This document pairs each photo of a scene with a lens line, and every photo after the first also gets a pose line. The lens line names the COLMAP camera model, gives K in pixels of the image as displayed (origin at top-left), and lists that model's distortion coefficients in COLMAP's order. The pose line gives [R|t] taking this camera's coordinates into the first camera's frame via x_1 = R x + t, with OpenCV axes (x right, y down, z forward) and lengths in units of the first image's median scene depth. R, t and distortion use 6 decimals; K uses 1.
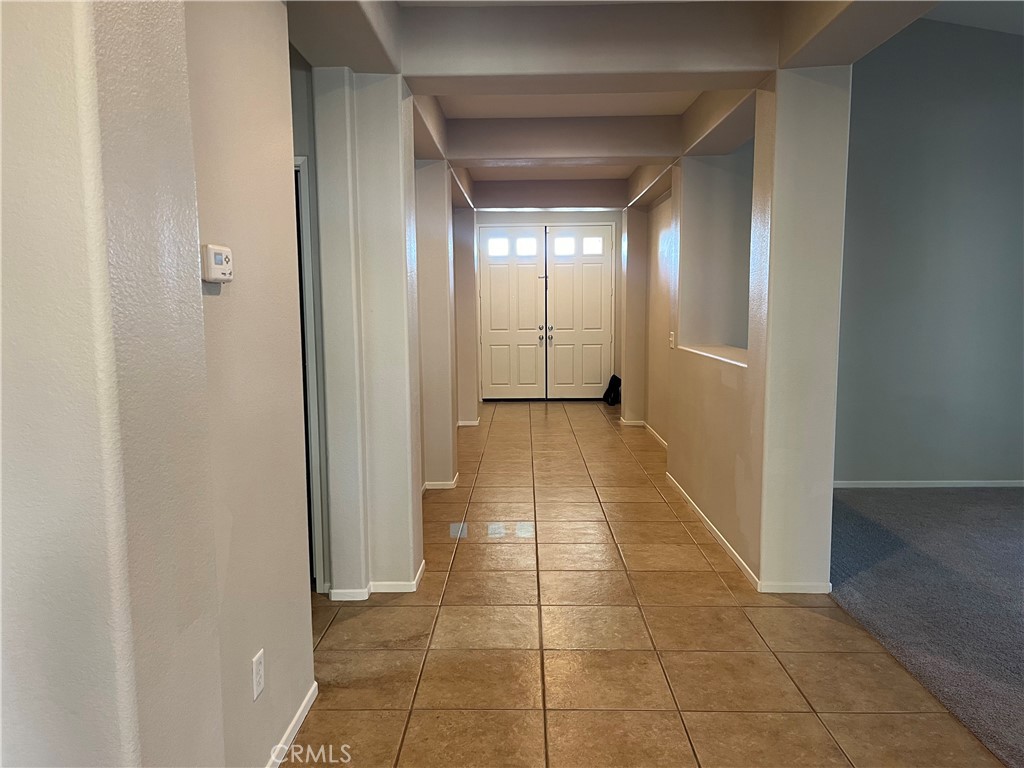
lens RADIAL K [[774.6, 0, 516.0], [0, 774.6, 390.8], [0, 0, 1]] dist [0.088345, -0.112371]
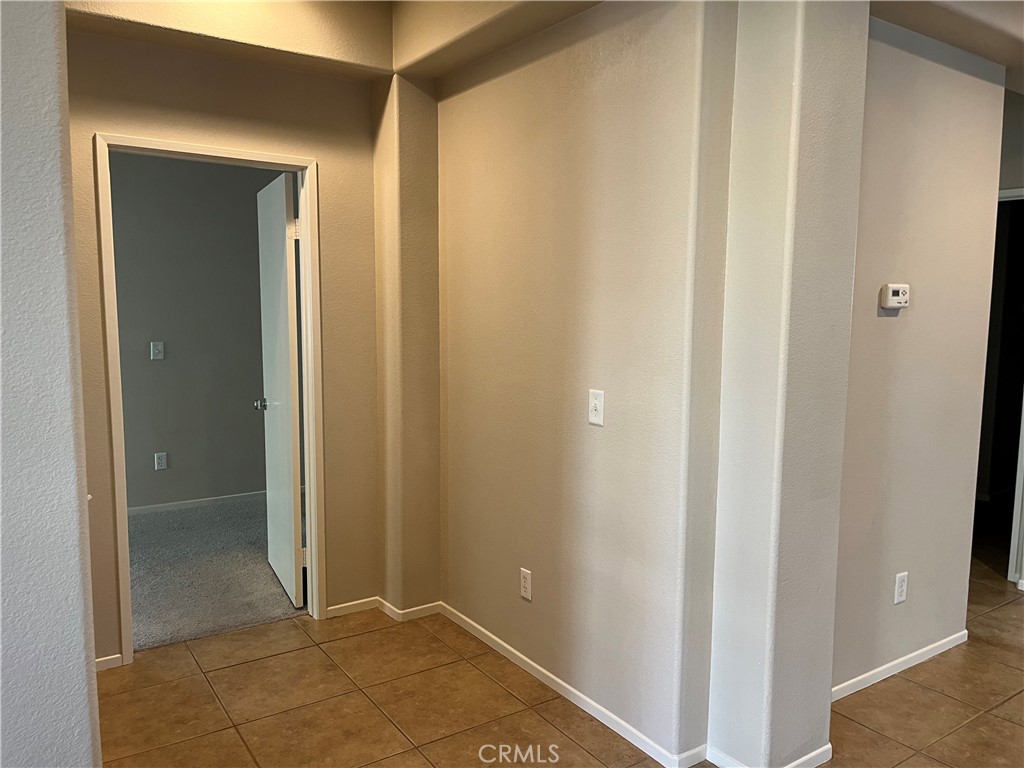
lens RADIAL K [[774.6, 0, 516.0], [0, 774.6, 390.8], [0, 0, 1]] dist [0.088345, -0.112371]
pose [[0.579994, 0.107886, -0.807445, 0.366315], [-0.106462, 0.992729, 0.056170, 0.008594], [0.807634, 0.053384, 0.587263, -0.389150]]
